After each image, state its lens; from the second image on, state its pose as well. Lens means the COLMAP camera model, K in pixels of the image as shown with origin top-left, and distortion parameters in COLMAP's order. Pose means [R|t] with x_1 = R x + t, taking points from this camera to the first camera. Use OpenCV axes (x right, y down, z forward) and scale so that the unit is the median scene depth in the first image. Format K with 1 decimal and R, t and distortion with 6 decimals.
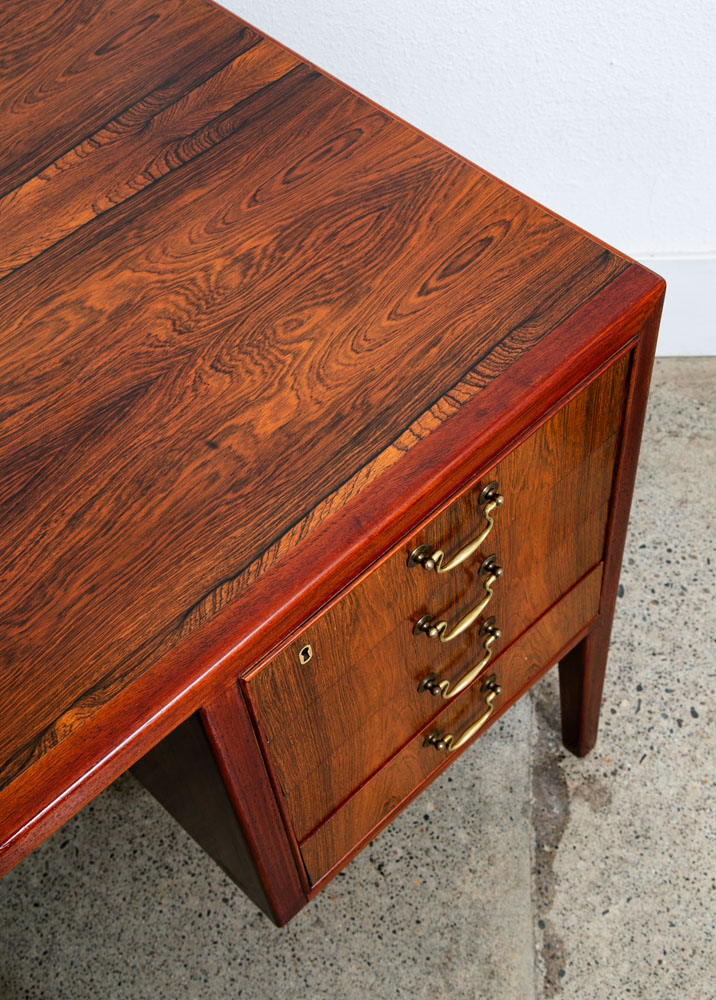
lens RADIAL K [[1323.8, 0, 379.1], [0, 1323.8, 500.1], [0, 0, 1]] dist [0.079464, 0.011372]
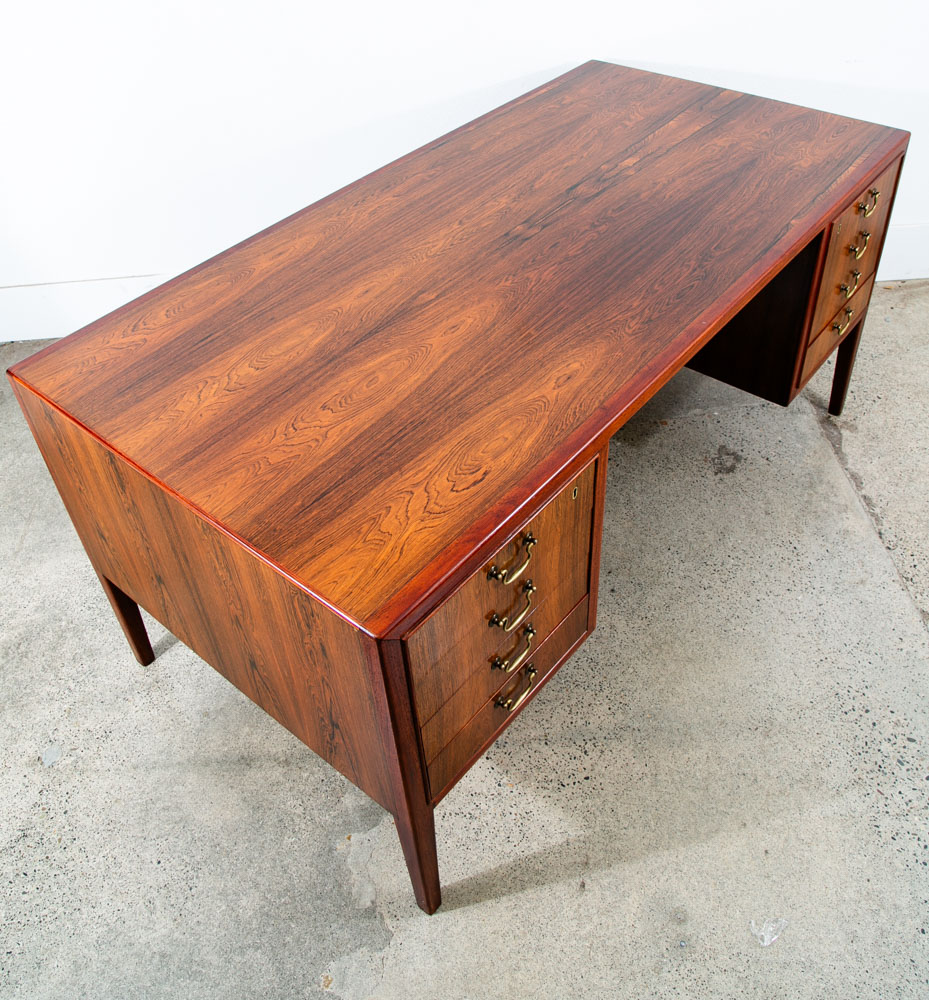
lens RADIAL K [[941.4, 0, 460.9], [0, 941.4, 399.9], [0, 0, 1]] dist [-0.127697, 0.063666]
pose [[0.994357, -0.038837, 0.098725, -0.667808], [0.066163, 0.954456, -0.290923, 0.615575], [-0.082930, 0.295813, 0.951639, -0.443775]]
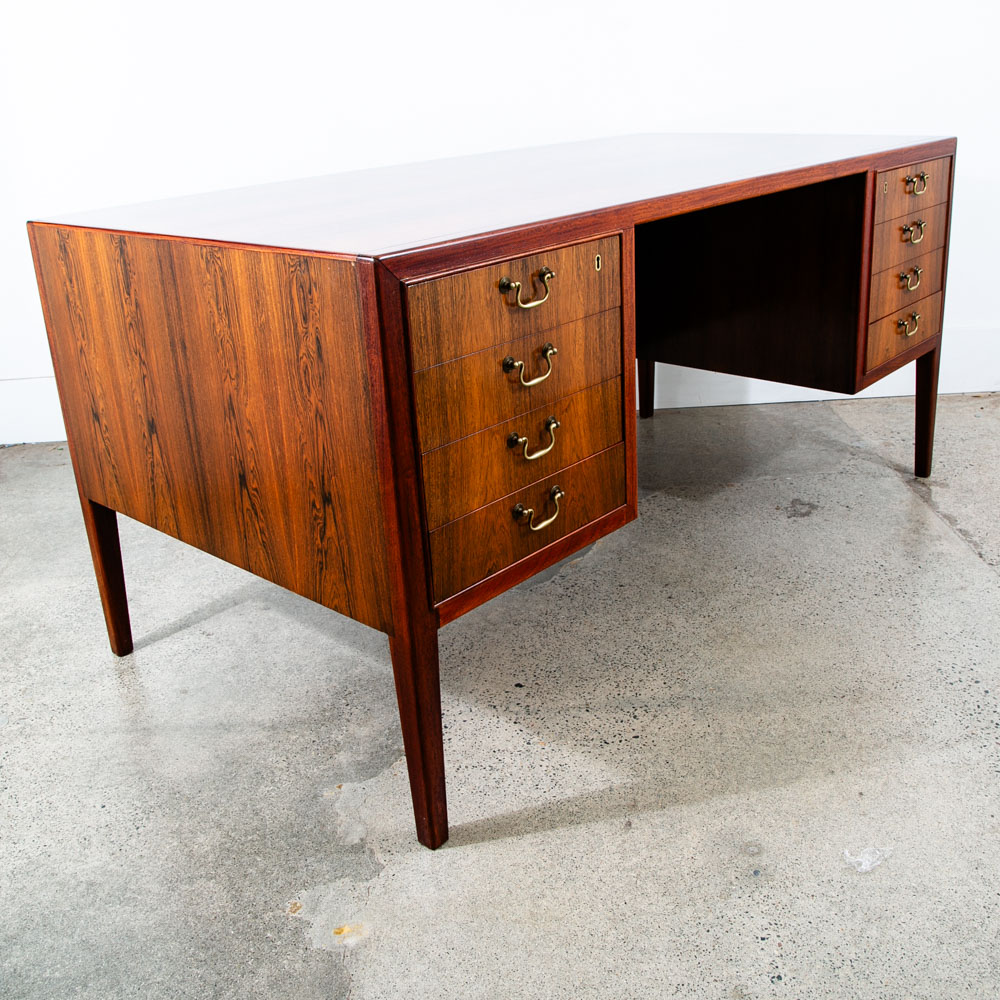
lens RADIAL K [[1071.6, 0, 503.8], [0, 1071.6, 465.6], [0, 0, 1]] dist [-0.127485, 0.065343]
pose [[0.997123, 0.005074, 0.075634, -0.633627], [0.039523, 0.816608, -0.575839, 1.130943], [-0.064686, 0.577171, 0.814057, -0.253117]]
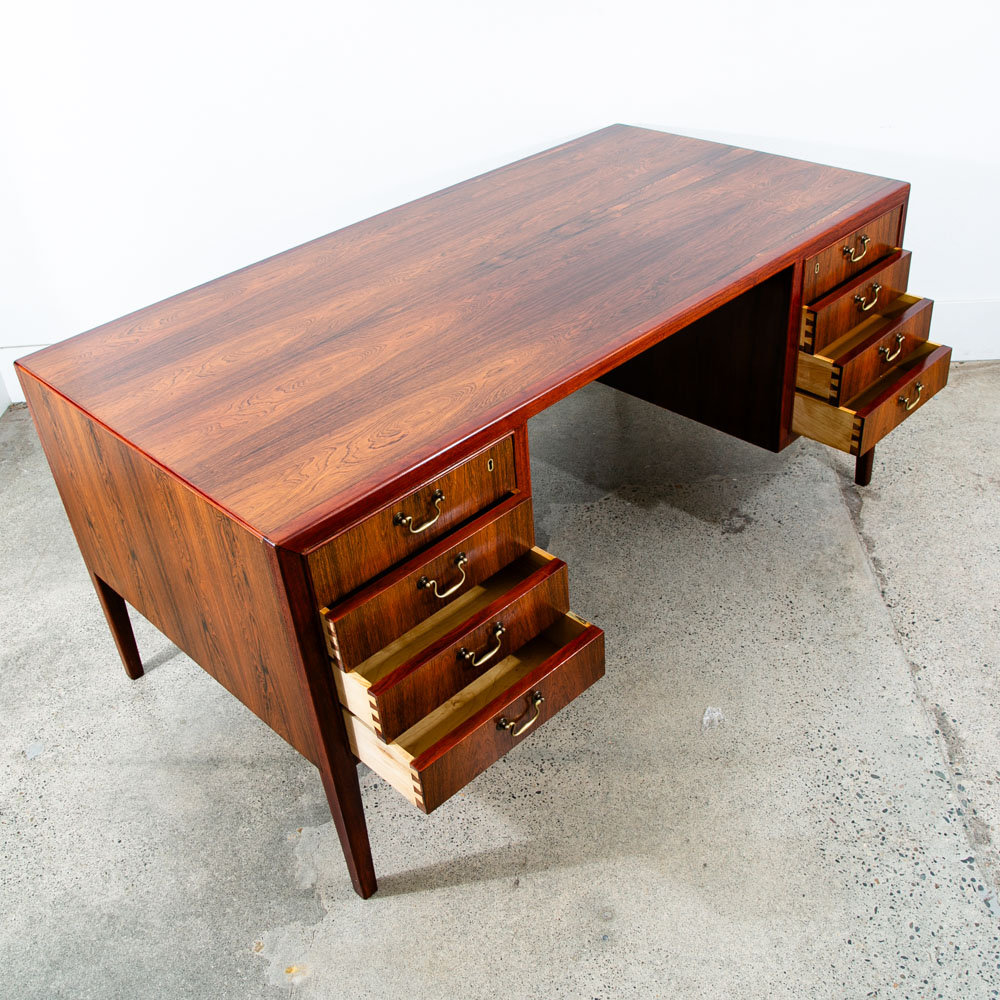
lens RADIAL K [[1086.1, 0, 499.1], [0, 1086.1, 484.6], [0, 0, 1]] dist [-0.128615, 0.064711]
pose [[0.999838, 0.001931, 0.017881, -0.491598], [0.004708, 0.931451, -0.363837, 0.872284], [-0.017357, 0.363862, 0.931291, -0.620238]]
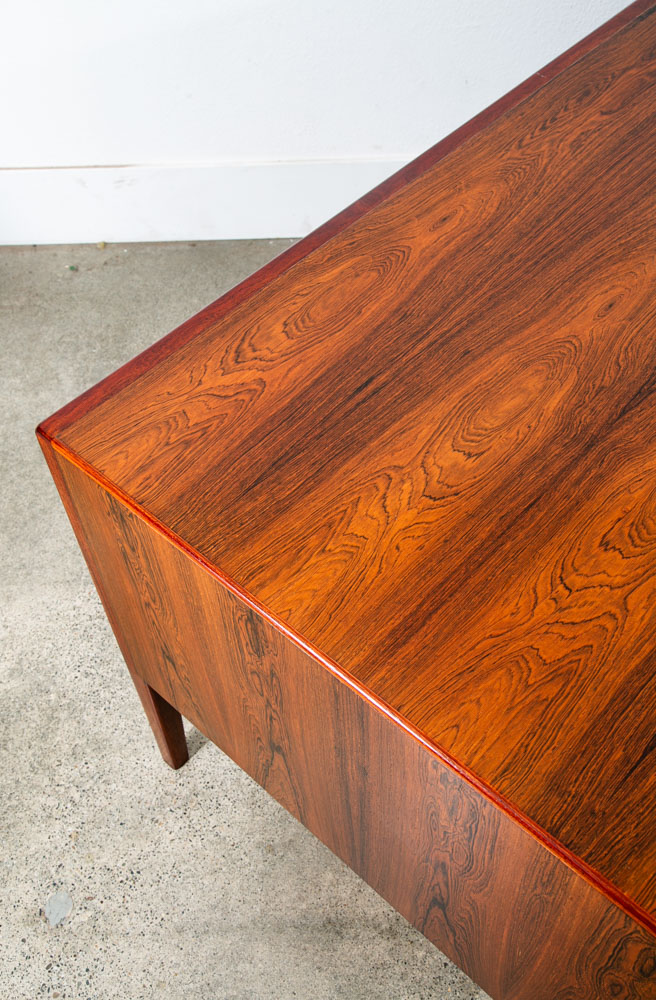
lens RADIAL K [[1051.3, 0, 328.0], [0, 1051.3, 500.0], [0, 0, 1]] dist [0.010788, 0.095112]
pose [[0.997735, -0.011841, 0.066213, -0.911957], [0.016009, 0.997899, -0.062779, 0.358678], [-0.065330, 0.063697, 0.995829, -0.167129]]
